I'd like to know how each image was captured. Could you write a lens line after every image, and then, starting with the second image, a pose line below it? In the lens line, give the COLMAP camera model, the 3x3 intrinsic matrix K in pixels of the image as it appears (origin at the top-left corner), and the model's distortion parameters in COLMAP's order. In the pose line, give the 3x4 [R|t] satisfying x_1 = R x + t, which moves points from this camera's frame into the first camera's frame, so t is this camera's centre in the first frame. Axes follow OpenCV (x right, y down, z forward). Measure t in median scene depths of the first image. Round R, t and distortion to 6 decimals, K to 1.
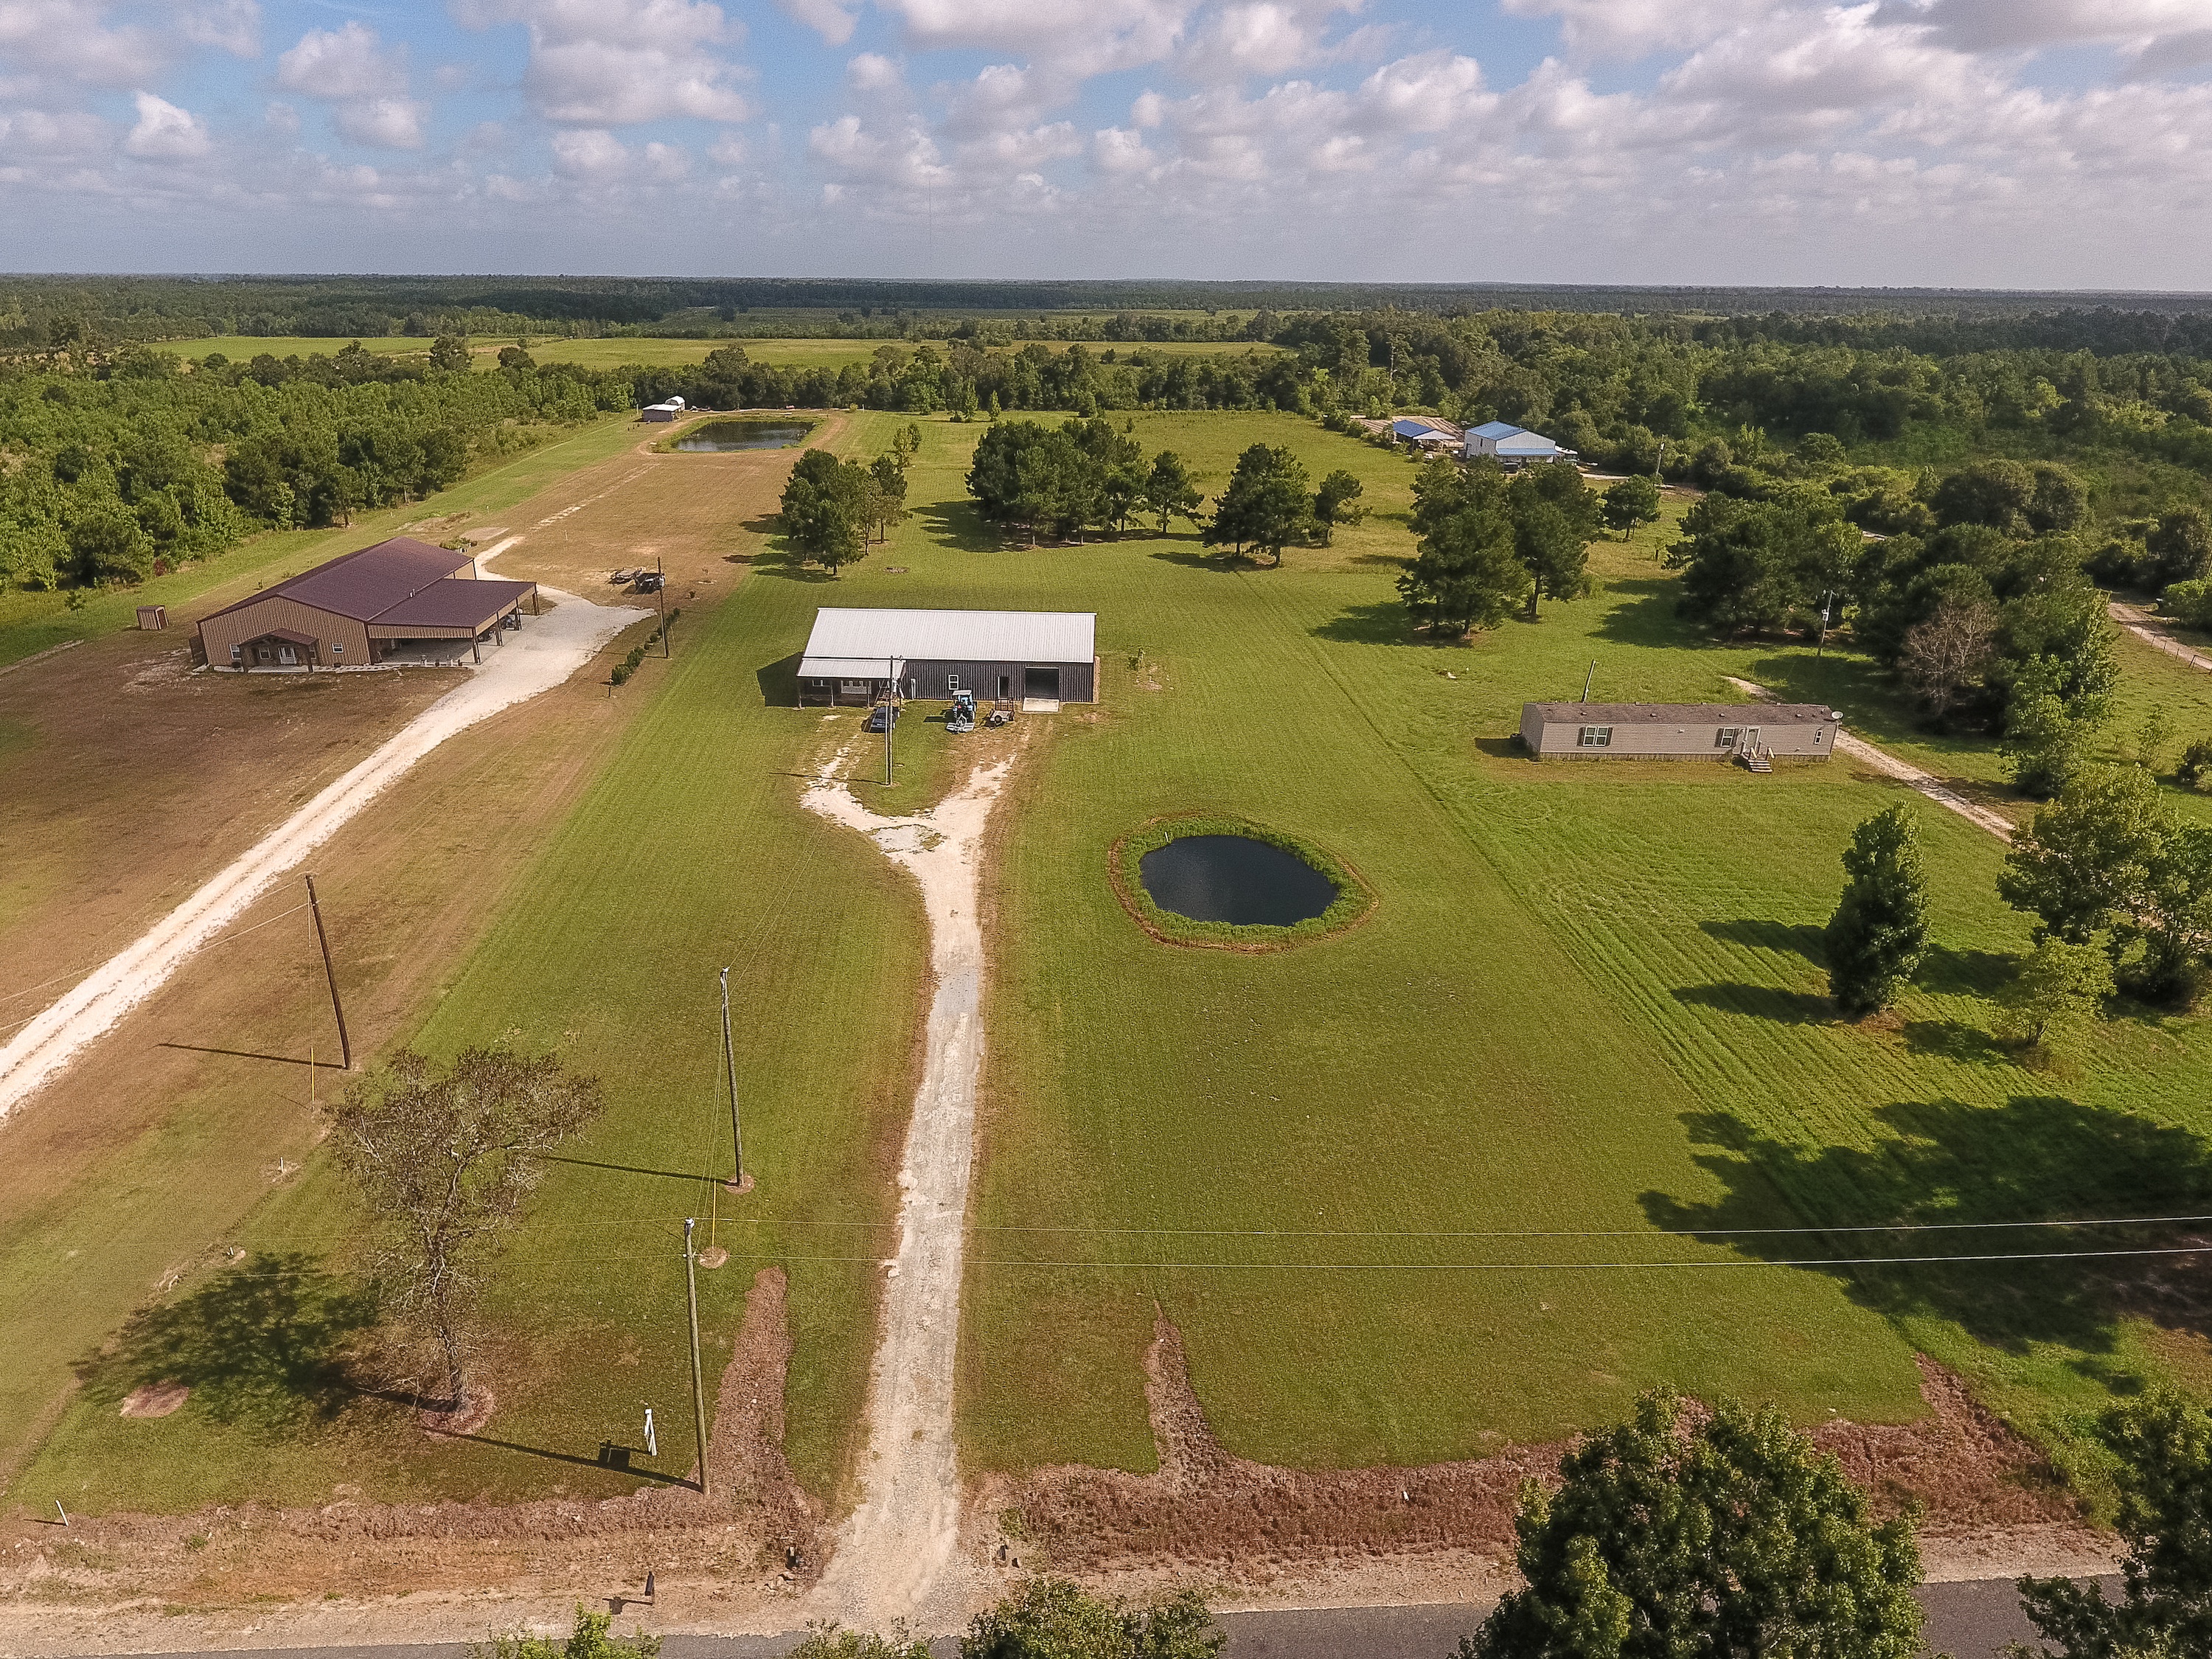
lens RADIAL K [[1276.8, 0, 1106.0], [0, 1276.8, 829.5], [0, 0, 1]] dist [-0.004741, -0.002660]
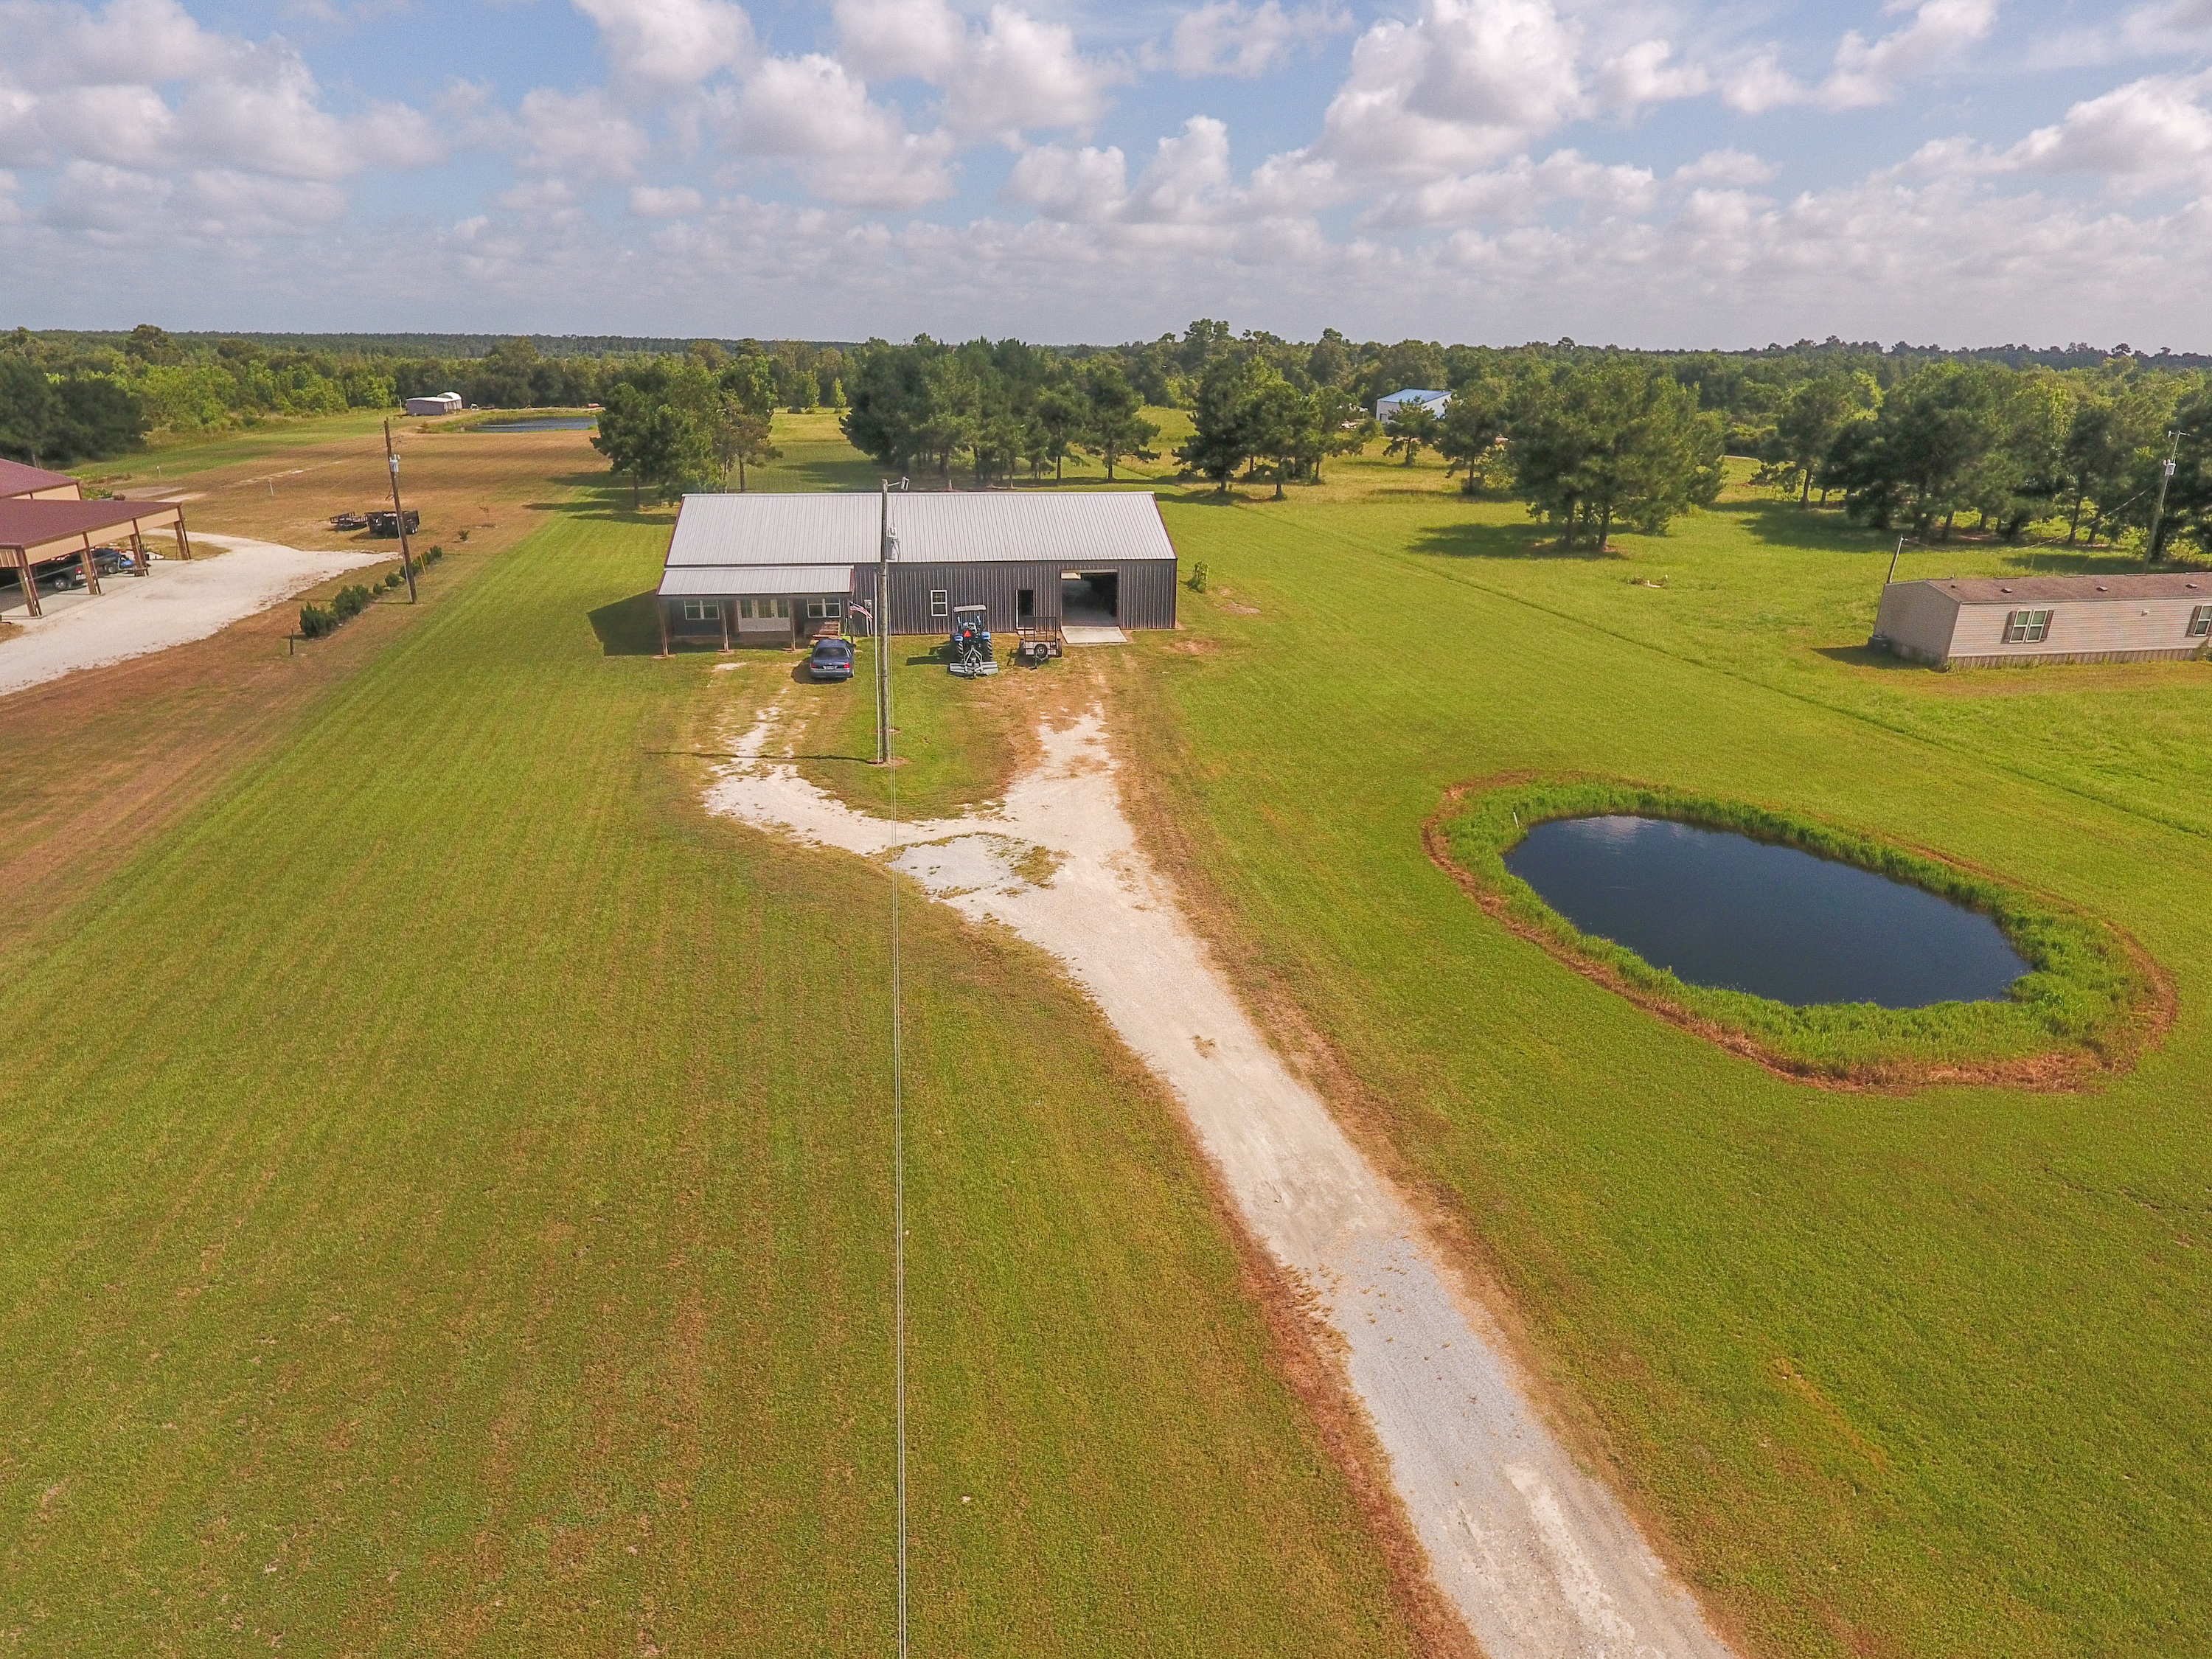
lens RADIAL K [[1276.8, 0, 1106.0], [0, 1276.8, 829.5], [0, 0, 1]] dist [-0.004741, -0.002660]
pose [[0.989464, -0.070092, 0.126683, -0.128510], [0.074722, 0.996685, -0.032174, 0.009878], [-0.124008, 0.041301, 0.991421, 0.441027]]
